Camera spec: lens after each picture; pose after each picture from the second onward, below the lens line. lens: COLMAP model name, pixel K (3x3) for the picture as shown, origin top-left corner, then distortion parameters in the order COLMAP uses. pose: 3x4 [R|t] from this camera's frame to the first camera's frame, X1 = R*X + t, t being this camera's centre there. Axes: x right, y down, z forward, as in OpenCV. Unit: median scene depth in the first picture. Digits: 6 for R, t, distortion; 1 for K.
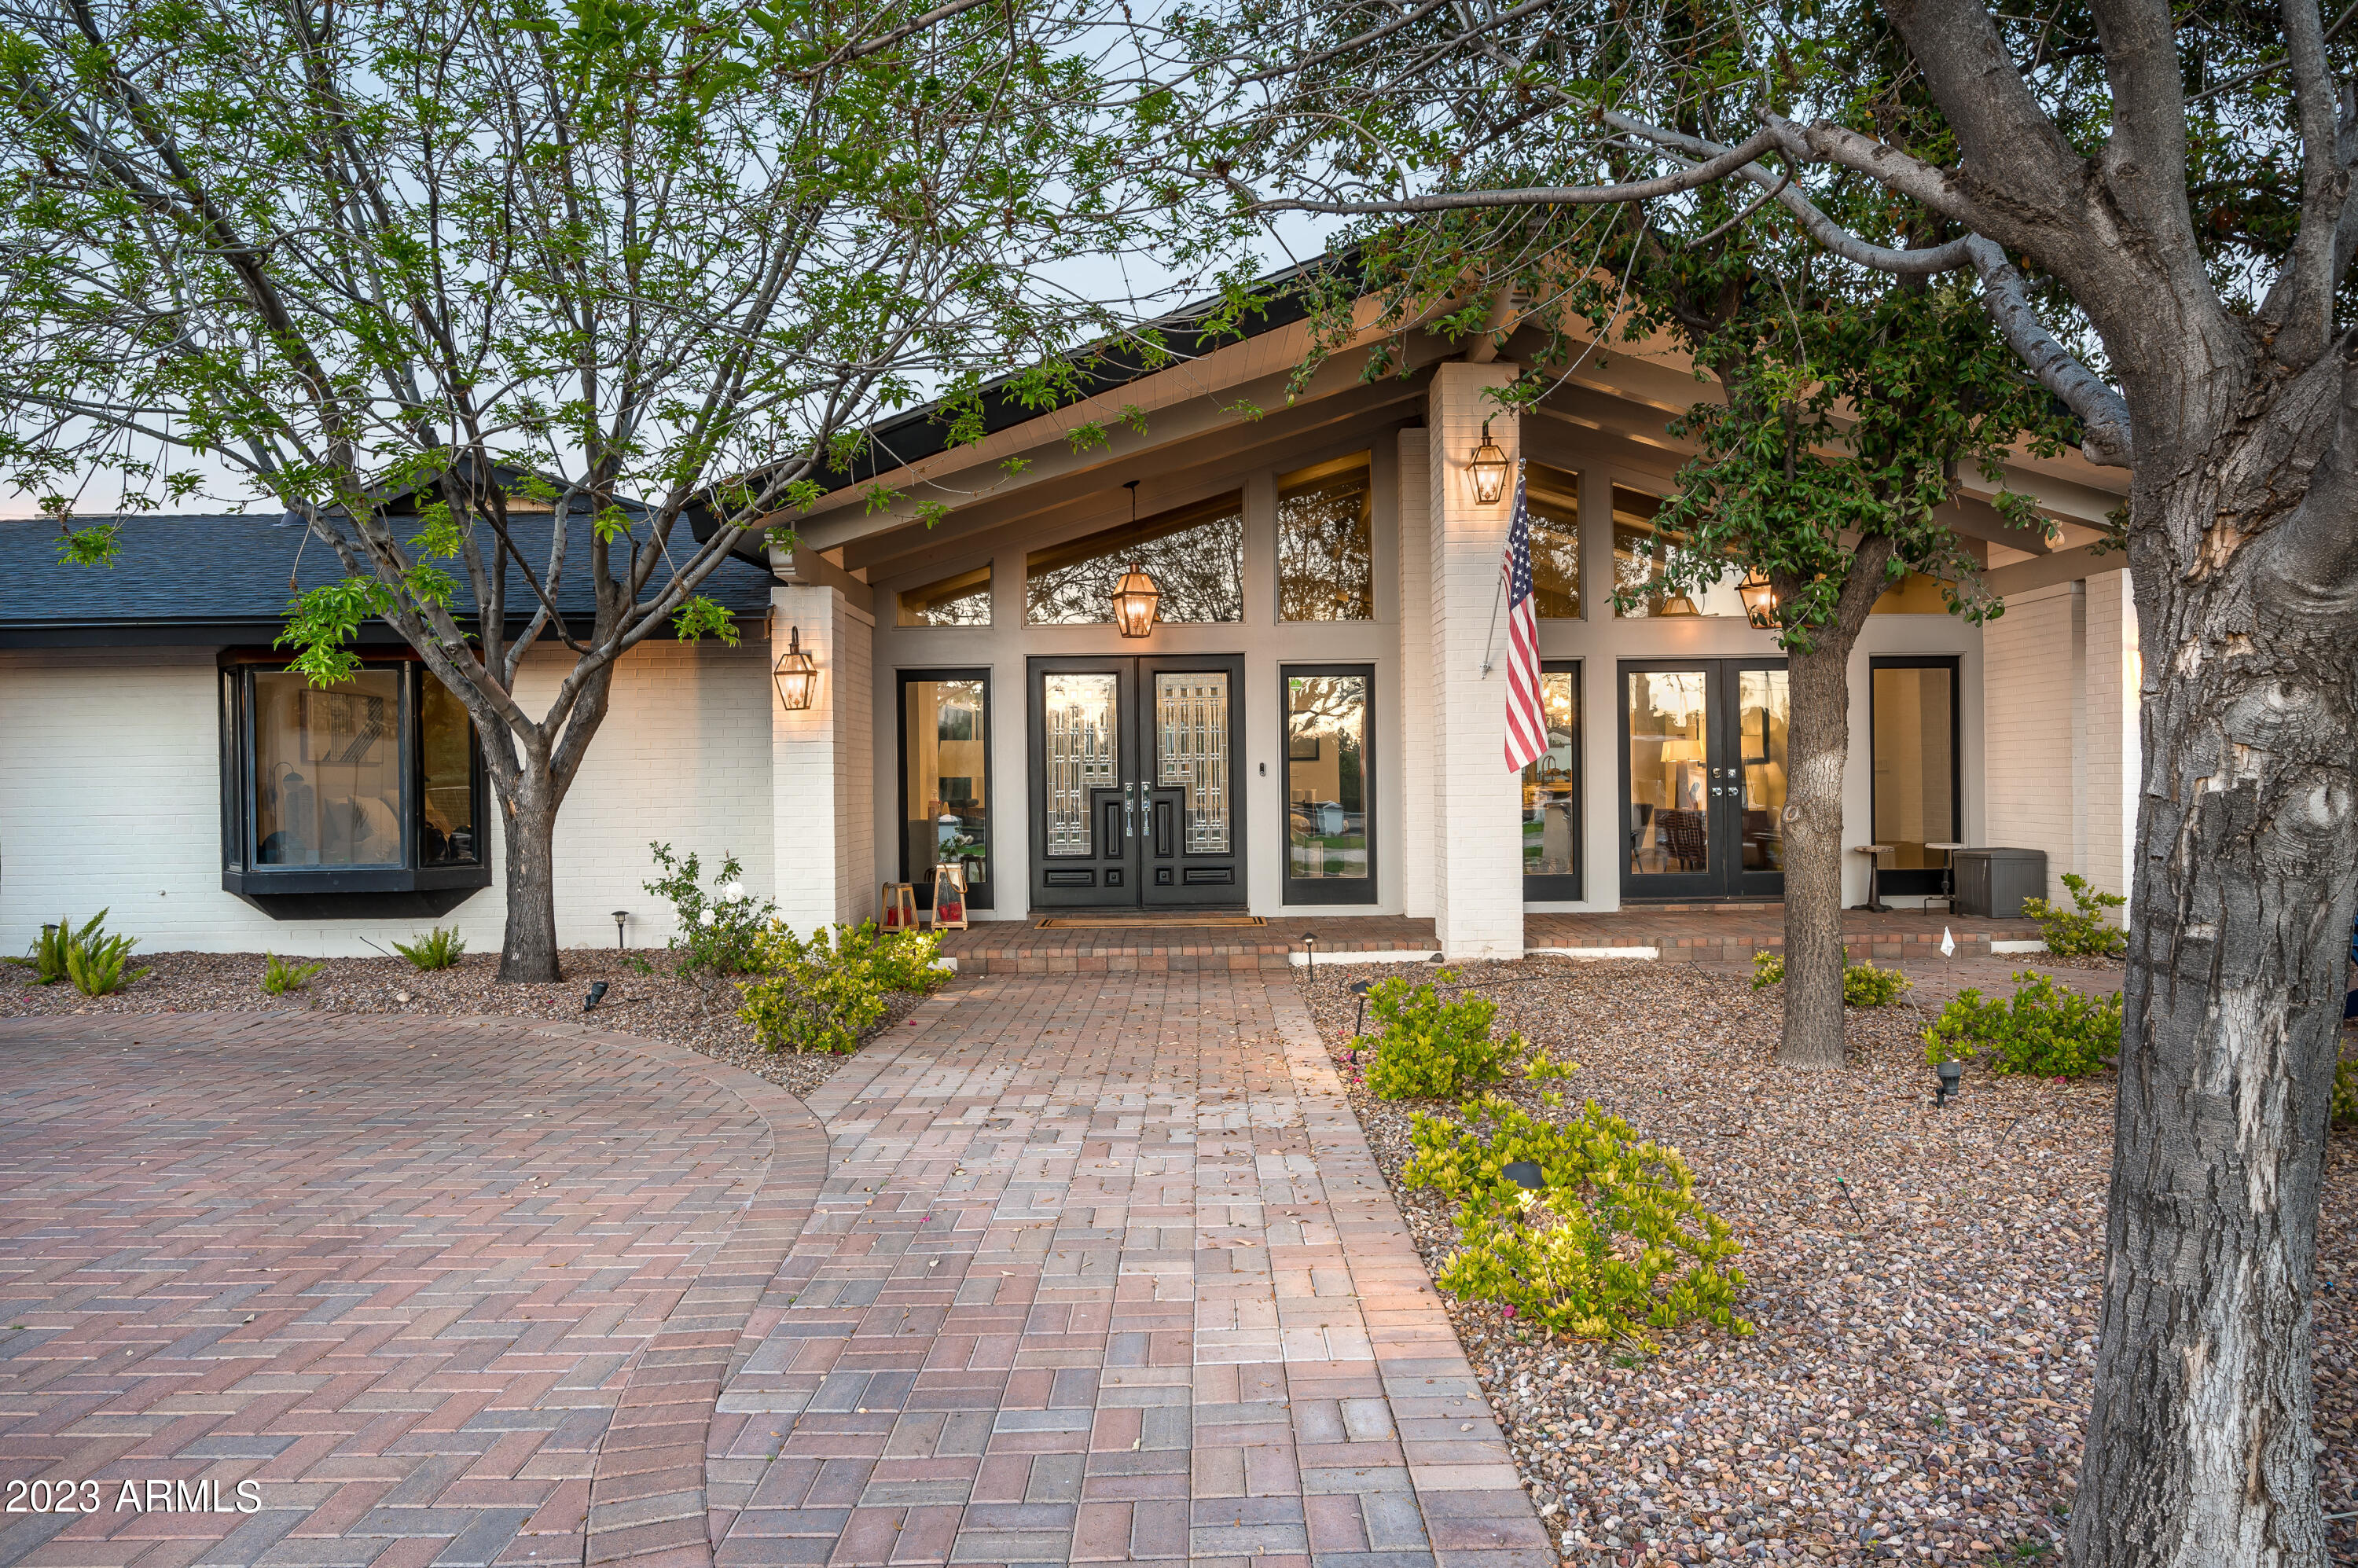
lens RADIAL K [[1463.0, 0, 1179.0], [0, 1463.0, 784.0], [0, 0, 1]] dist [0.002961, 0.000590]
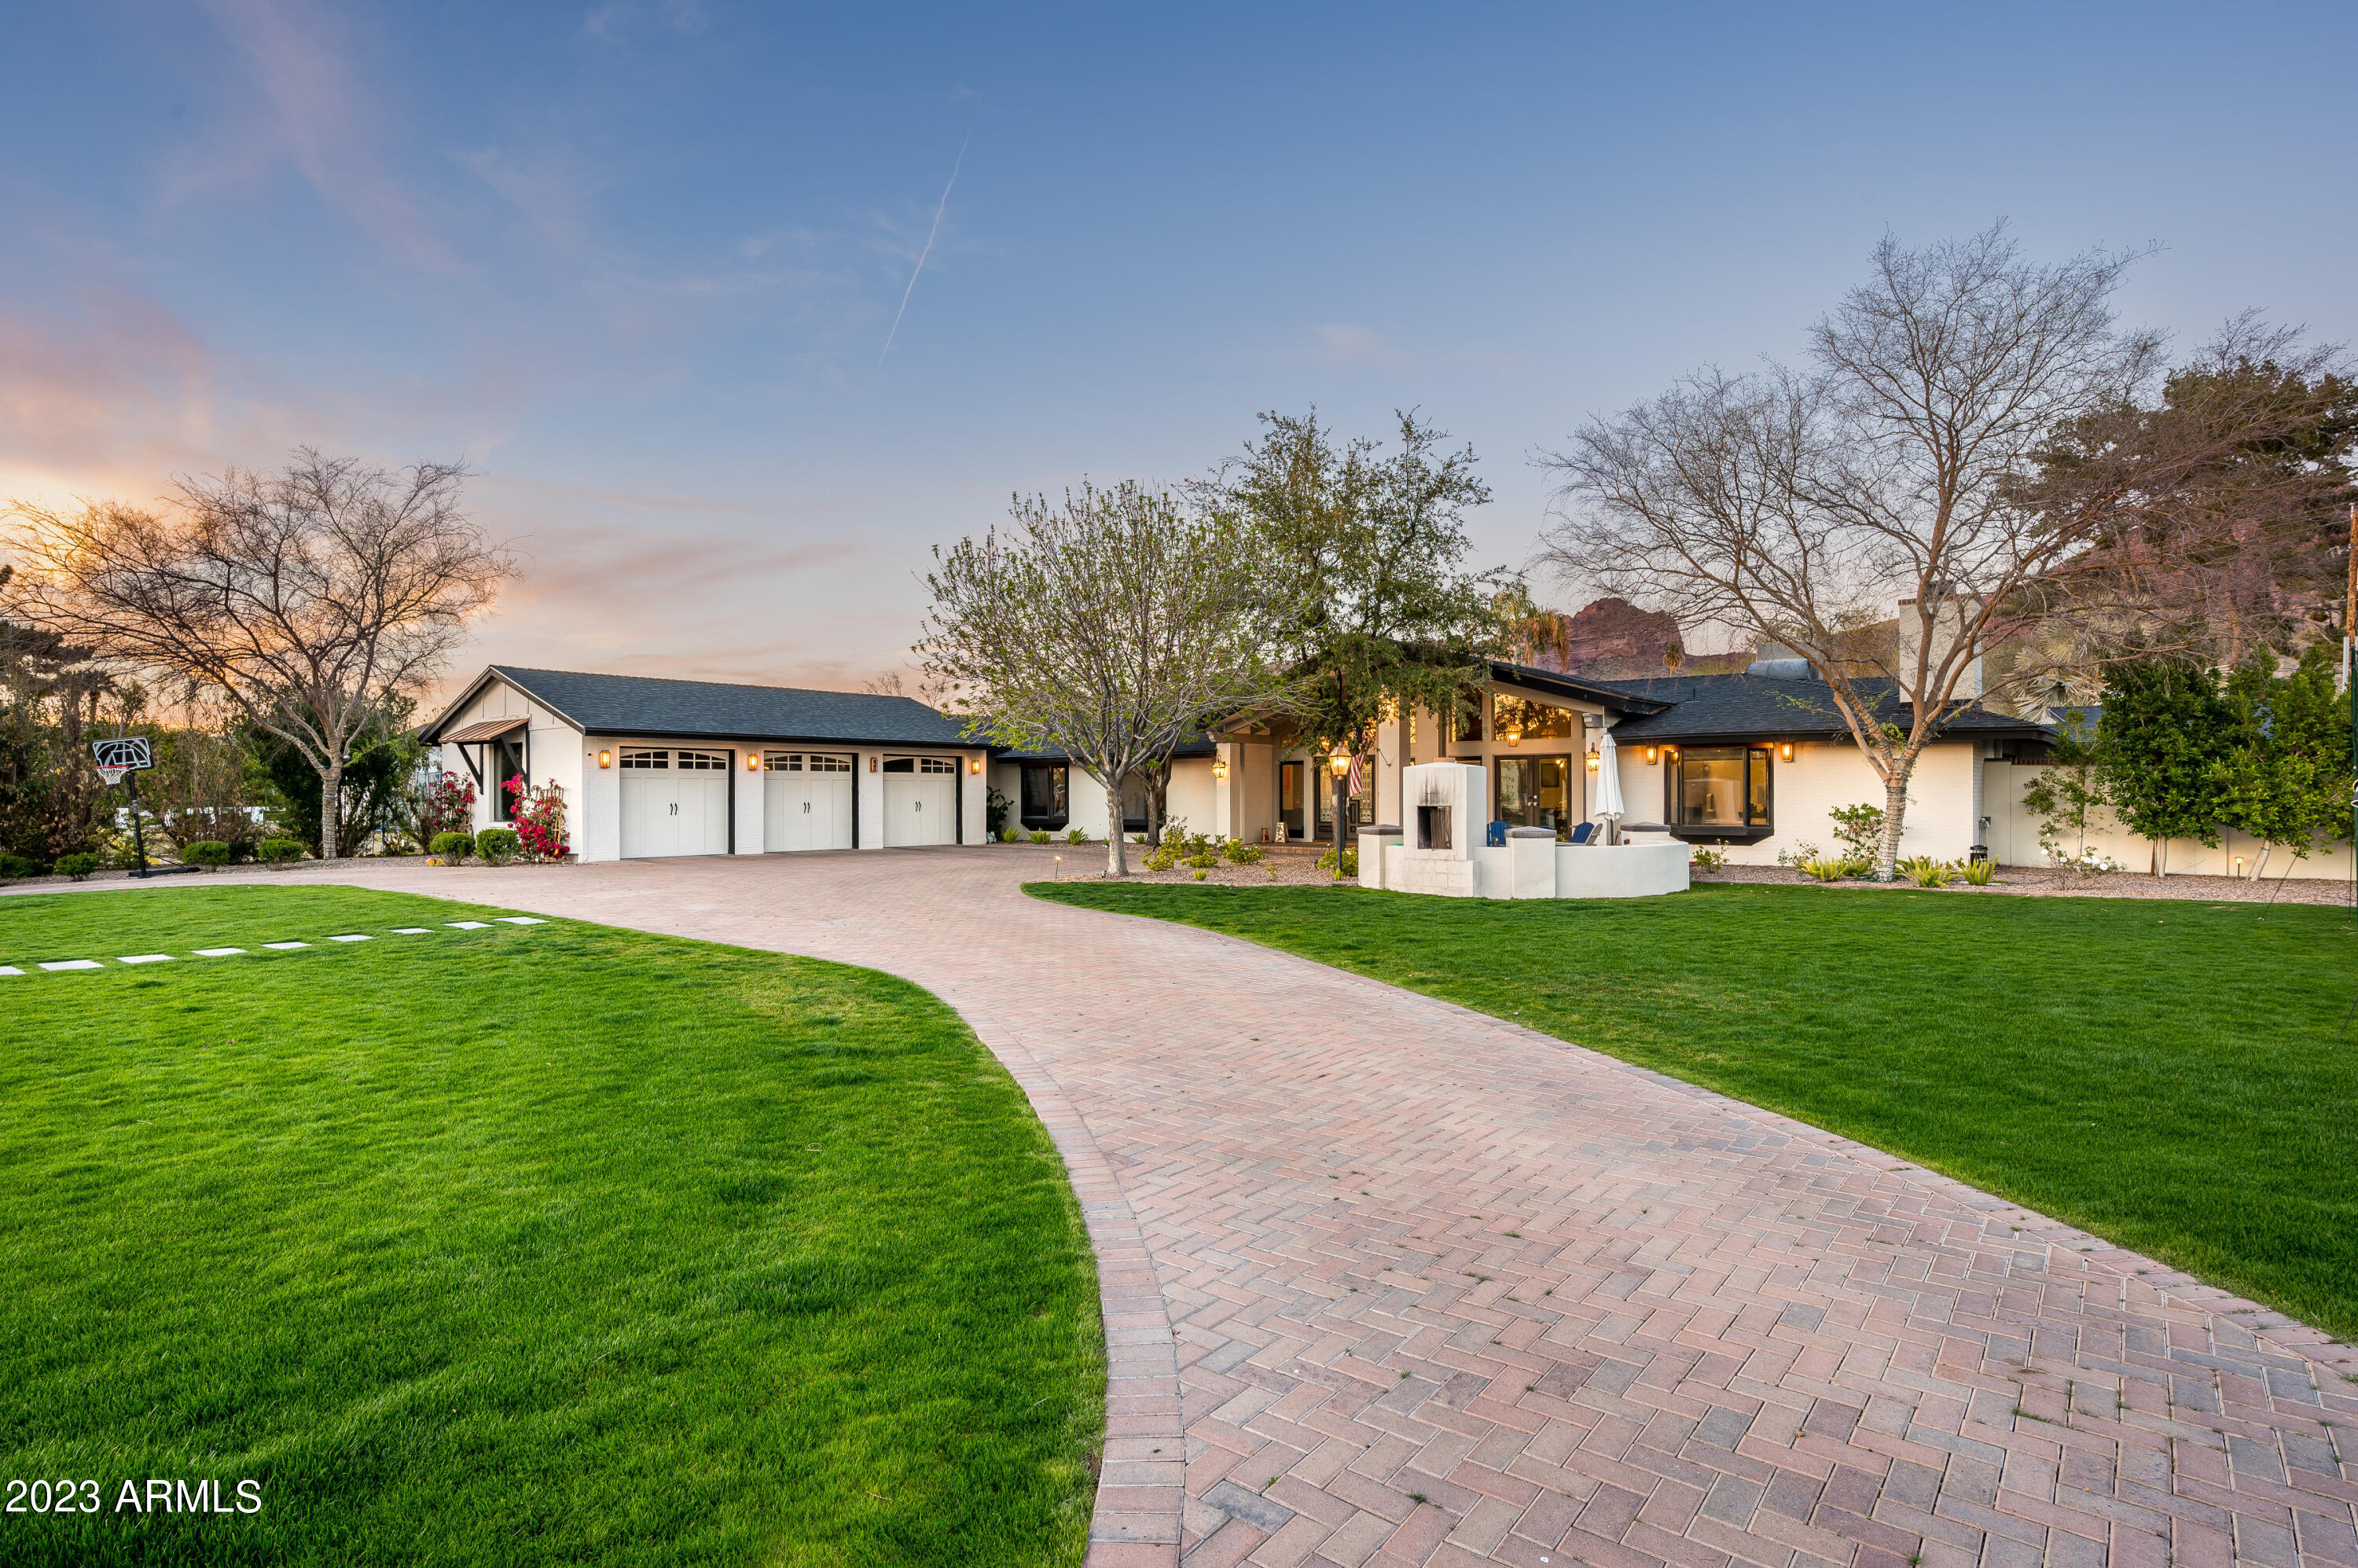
lens RADIAL K [[1171.8, 0, 1179.0], [0, 1171.8, 784.0], [0, 0, 1]] dist [0.000468, -0.000013]
pose [[0.775303, 0.003946, -0.631577, 1.305104], [-0.006581, 0.999977, -0.001830, -0.024331], [0.631556, 0.005576, 0.775311, -1.153193]]
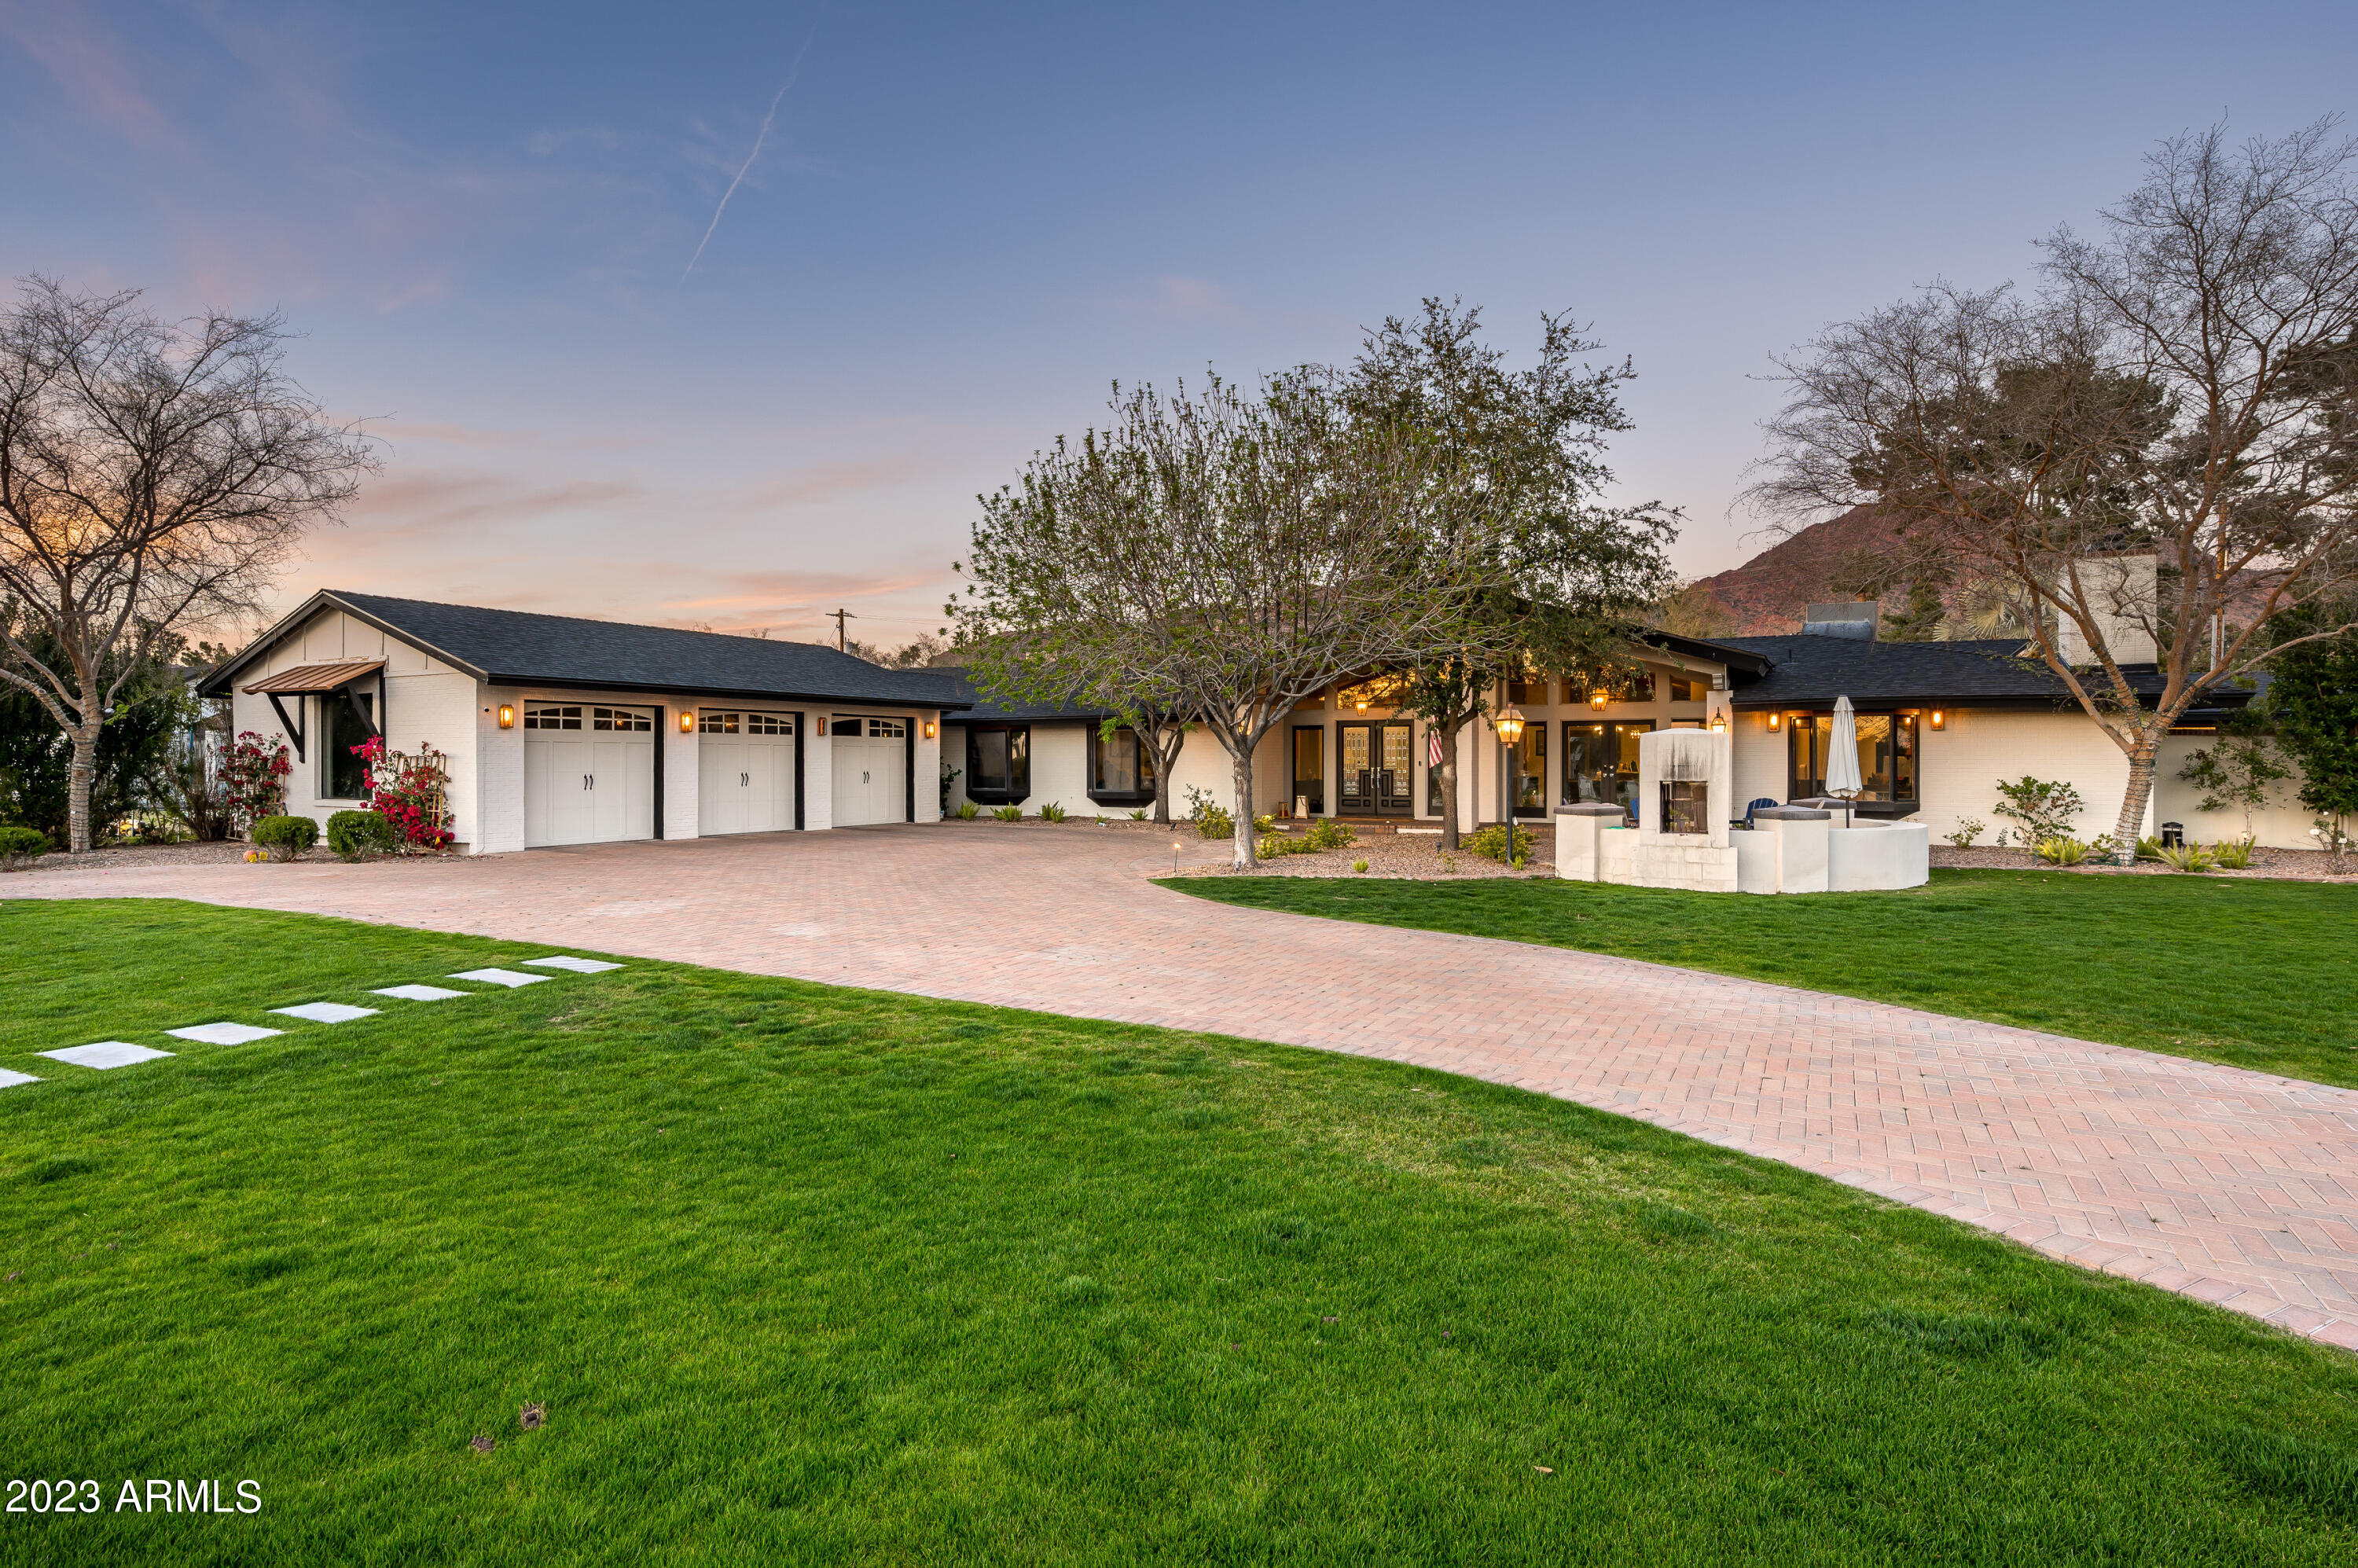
lens RADIAL K [[1186.5, 0, 1162.8], [0, 1186.5, 750.6], [0, 0, 1]] dist [0.000261, 0.000288]
pose [[0.872445, 0.007345, -0.488657, 0.731235], [-0.009838, 0.999948, -0.002535, -0.024576], [0.488614, 0.007019, 0.872472, -1.137528]]
